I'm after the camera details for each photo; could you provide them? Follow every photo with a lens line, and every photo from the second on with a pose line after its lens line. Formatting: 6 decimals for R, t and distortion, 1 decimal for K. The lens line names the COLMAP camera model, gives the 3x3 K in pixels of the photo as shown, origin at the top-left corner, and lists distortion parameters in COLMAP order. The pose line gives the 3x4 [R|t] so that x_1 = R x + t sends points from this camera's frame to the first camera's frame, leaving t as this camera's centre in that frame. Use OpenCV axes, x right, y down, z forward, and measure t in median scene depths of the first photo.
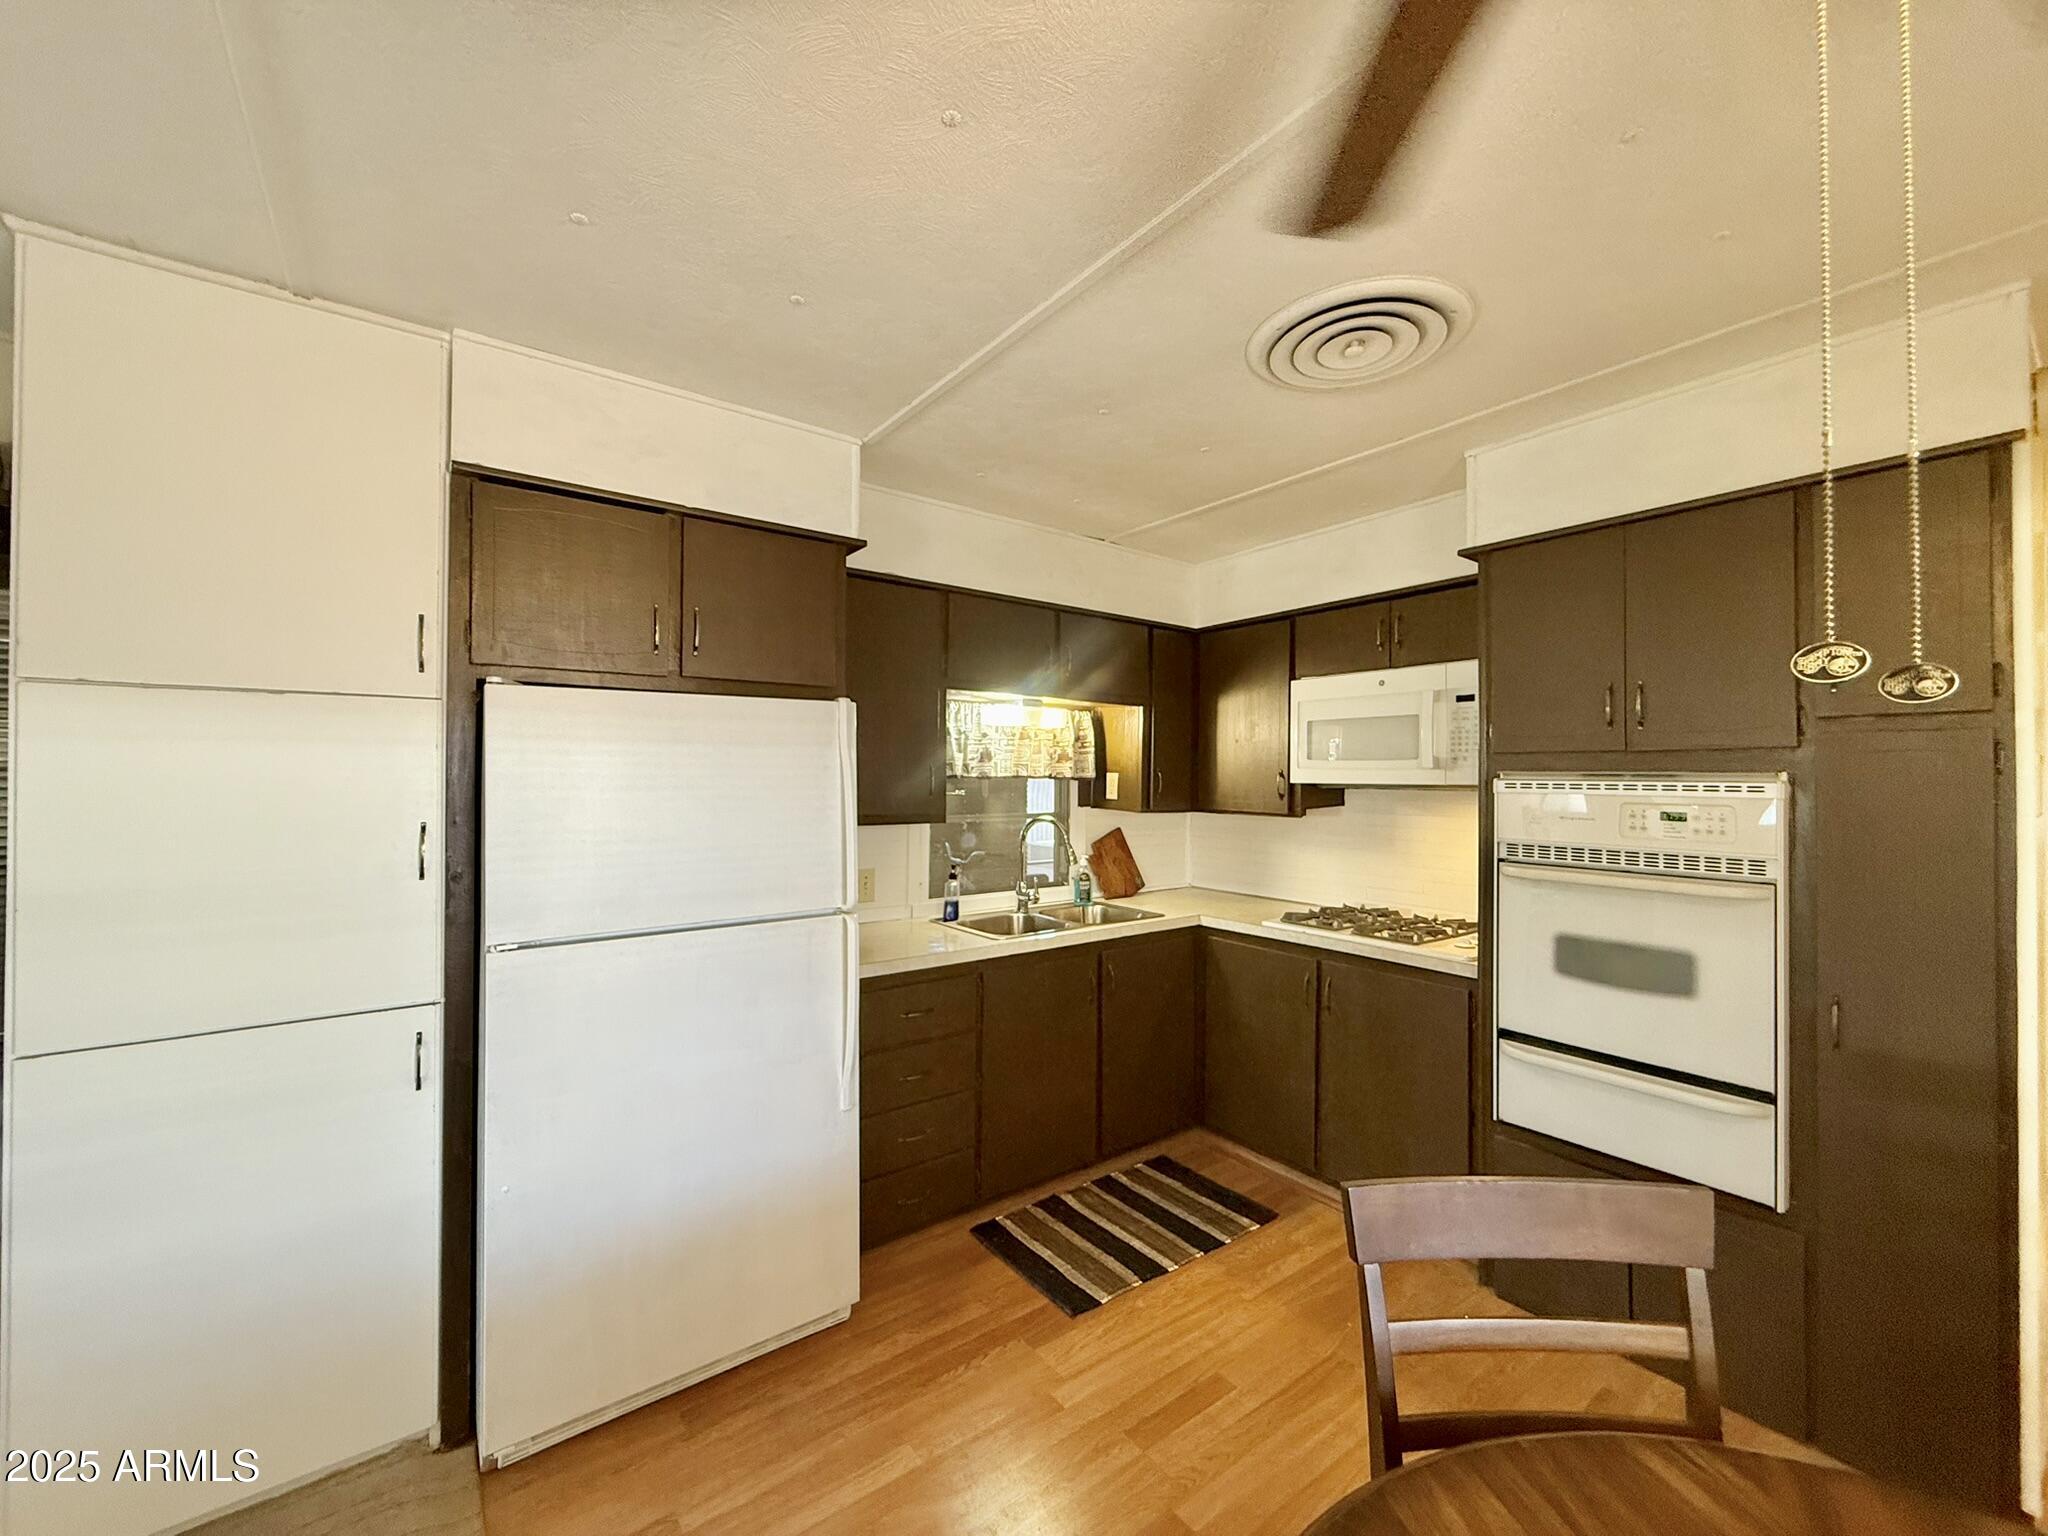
lens RADIAL K [[820.6, 0, 1020.3], [0, 820.6, 766.2], [0, 0, 1]] dist [0.000604, -0.000136]
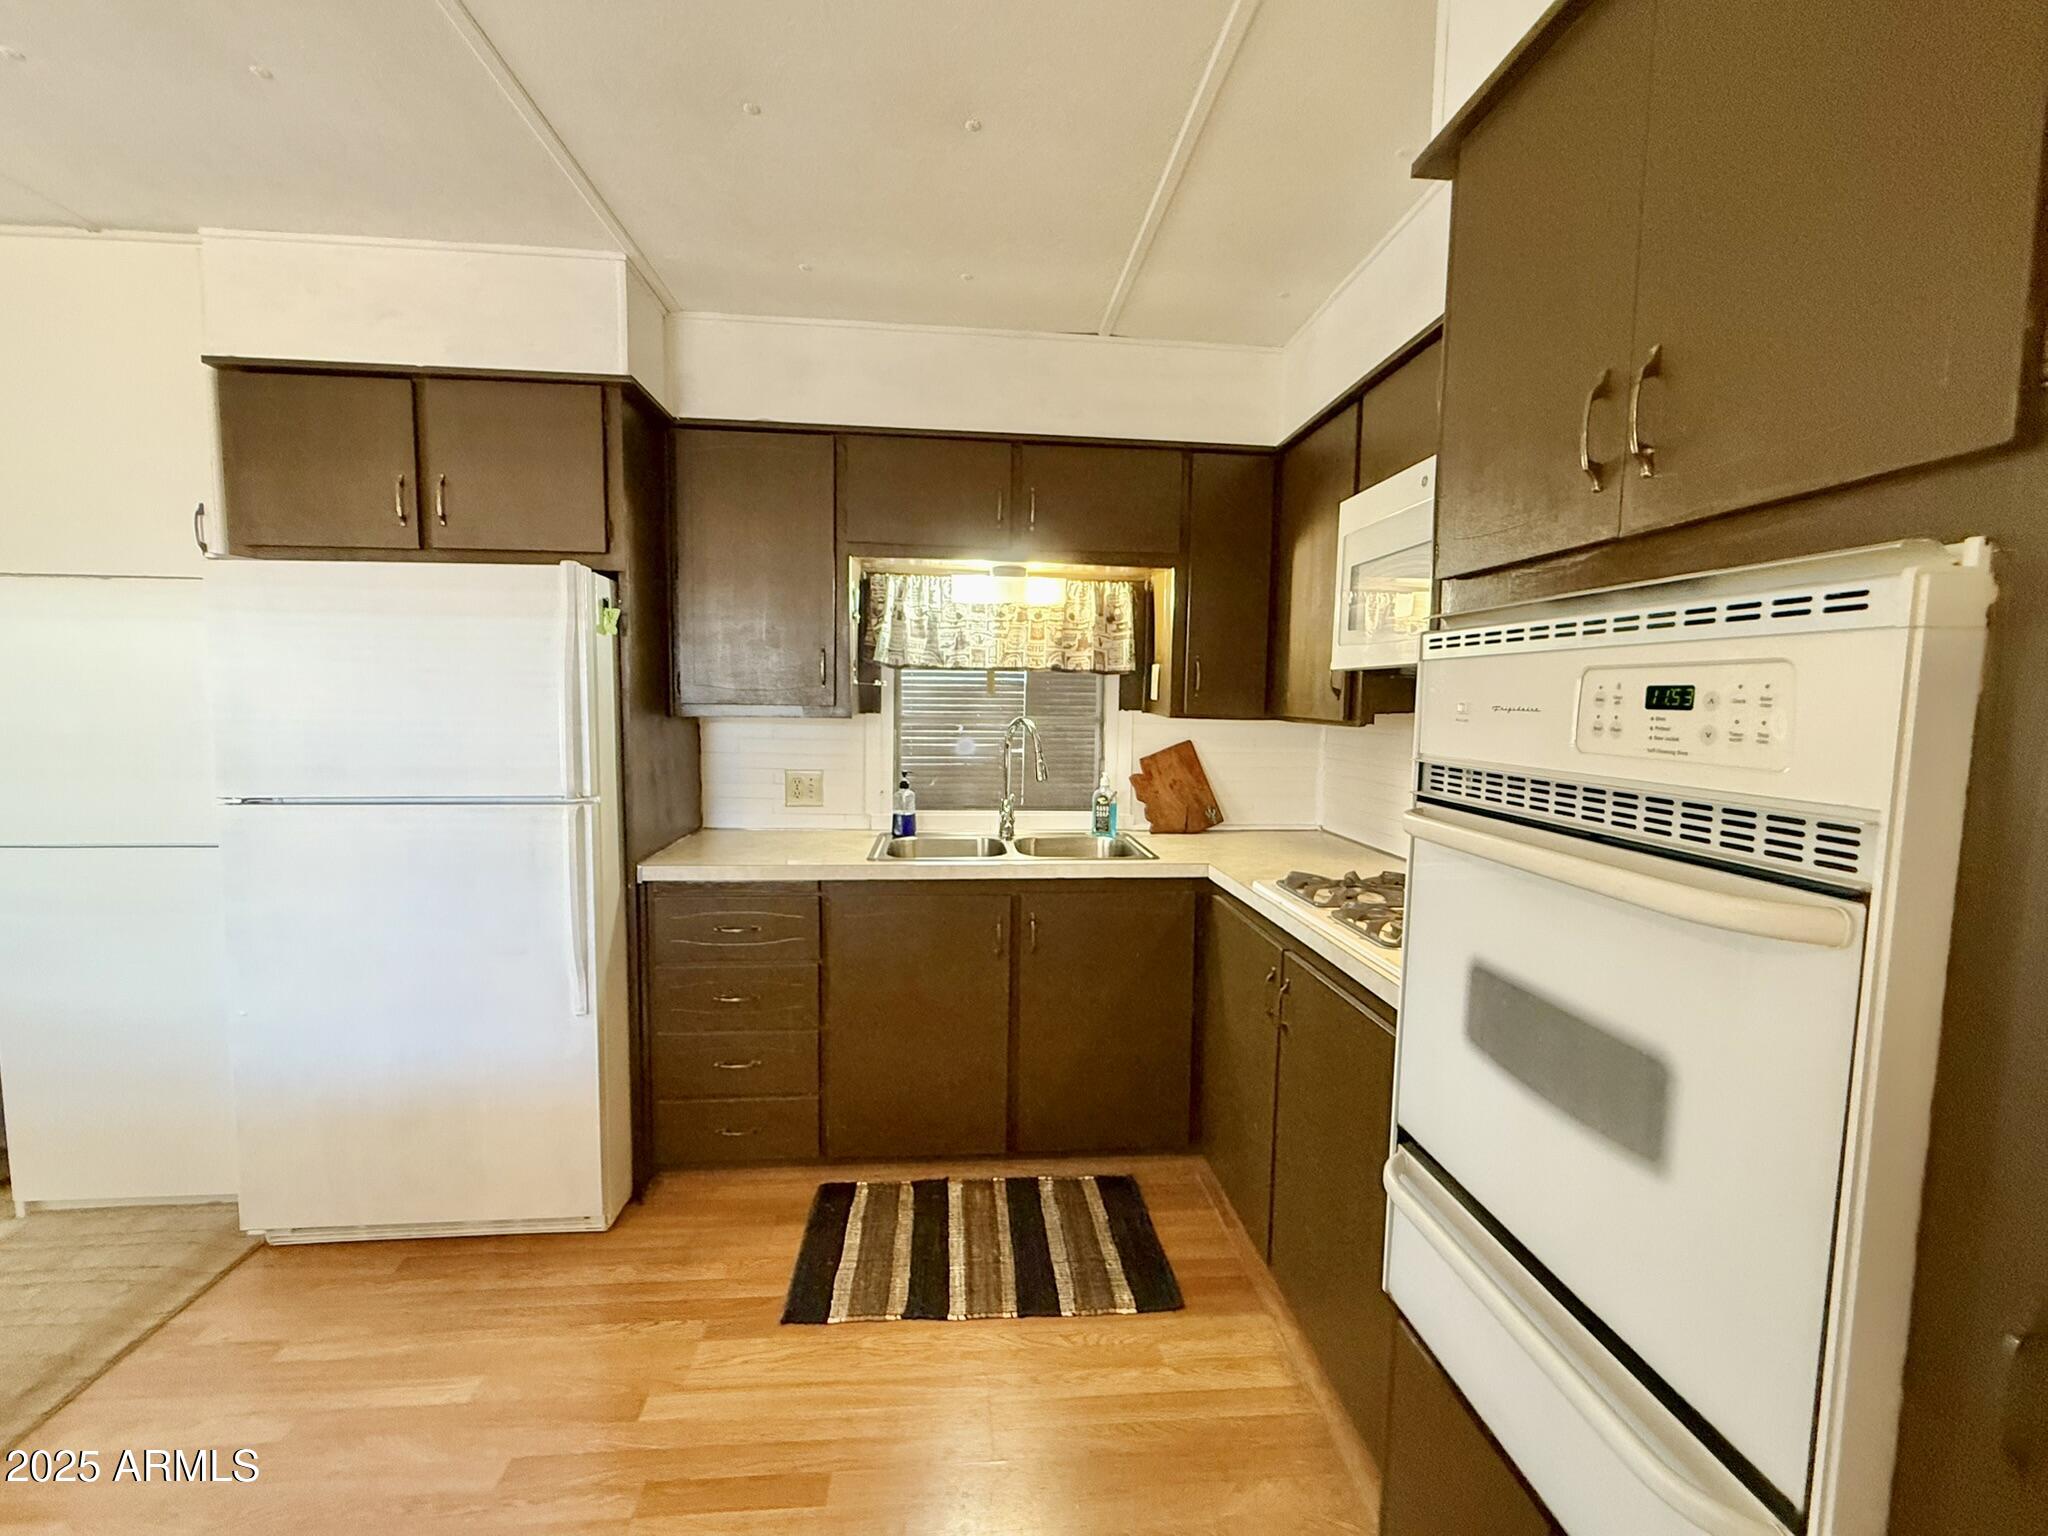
lens RADIAL K [[845.7, 0, 1016.4], [0, 845.7, 768.9], [0, 0, 1]] dist [-0.000185, -0.000584]
pose [[0.849127, 0.051382, -0.525684, 0.600555], [-0.003911, 0.995841, 0.091019, 0.048222], [0.528175, -0.075231, 0.845796, 0.415009]]
